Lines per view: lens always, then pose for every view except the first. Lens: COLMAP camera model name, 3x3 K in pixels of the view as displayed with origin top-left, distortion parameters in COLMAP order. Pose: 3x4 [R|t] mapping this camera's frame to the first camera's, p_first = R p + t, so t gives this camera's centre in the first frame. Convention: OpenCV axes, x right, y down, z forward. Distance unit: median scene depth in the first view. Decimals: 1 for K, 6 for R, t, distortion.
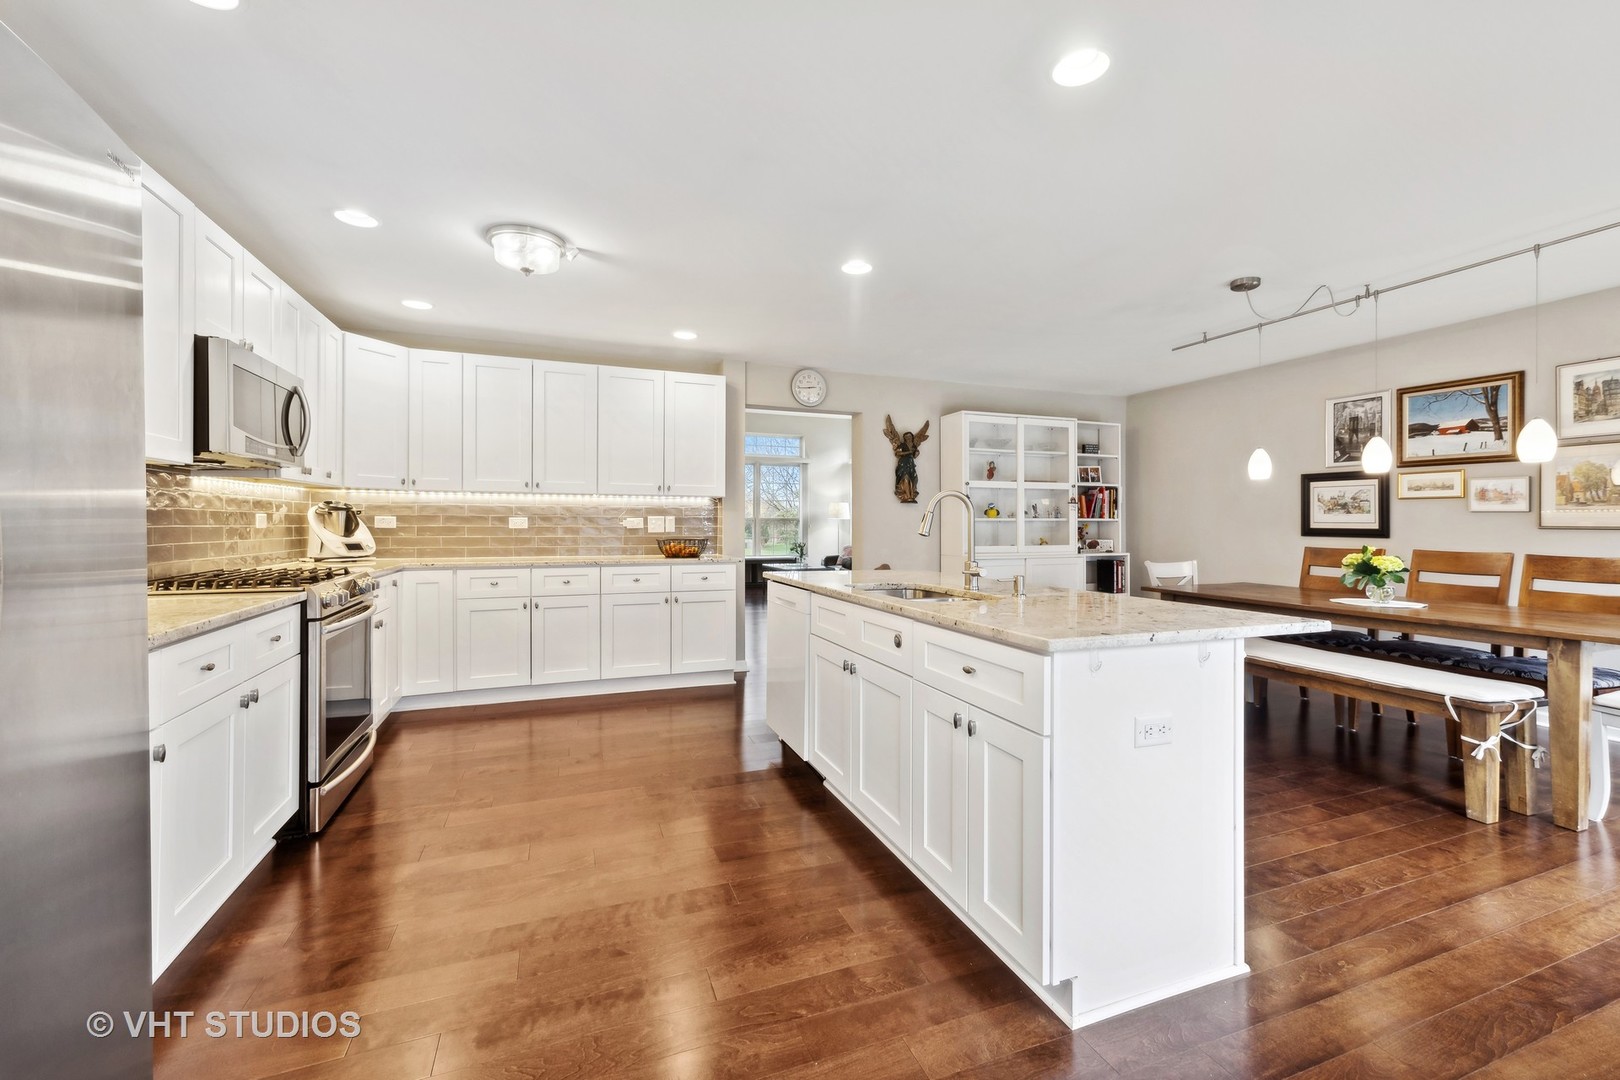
lens RADIAL K [[652.5, 0, 814.6], [0, 652.5, 526.6], [0, 0, 1]] dist [0.001545, 0.000065]
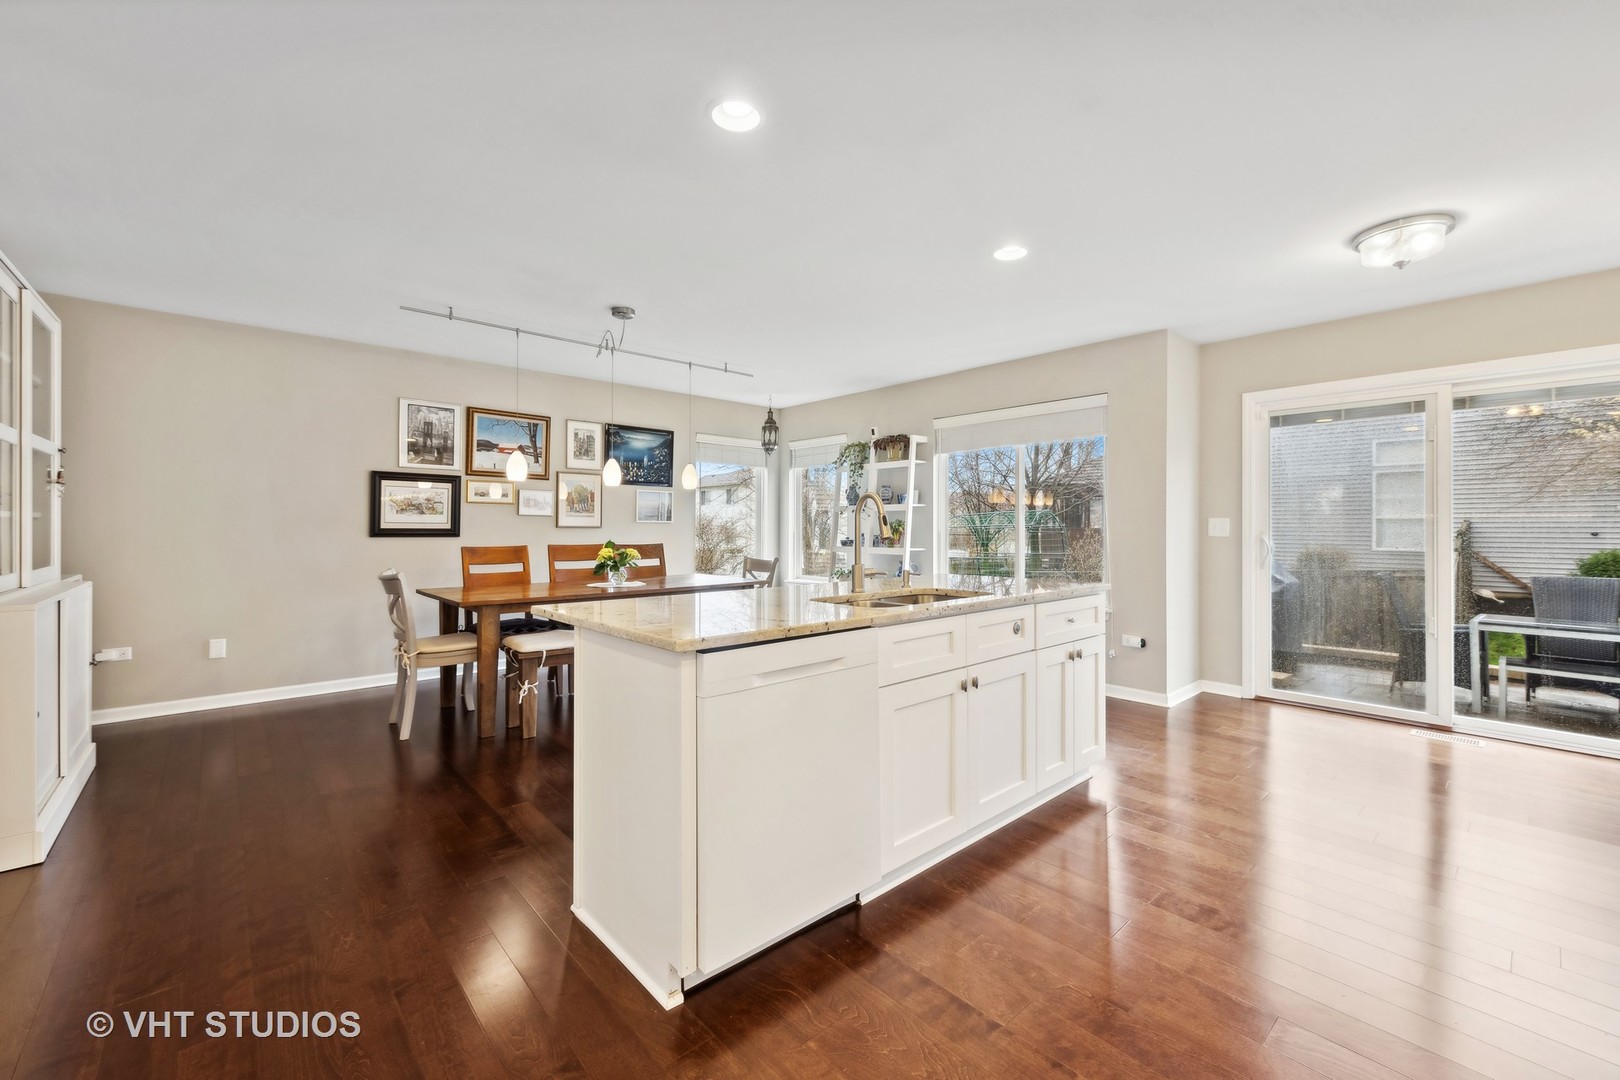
lens RADIAL K [[652.5, 0, 815.5], [0, 652.5, 527.9], [0, 0, 1]] dist [0.001545, 0.000065]
pose [[-0.364927, -0.007063, 0.931010, -0.428767], [0.002087, 0.999963, 0.008404, -0.006490], [-0.931034, 0.005010, -0.364898, 0.918655]]
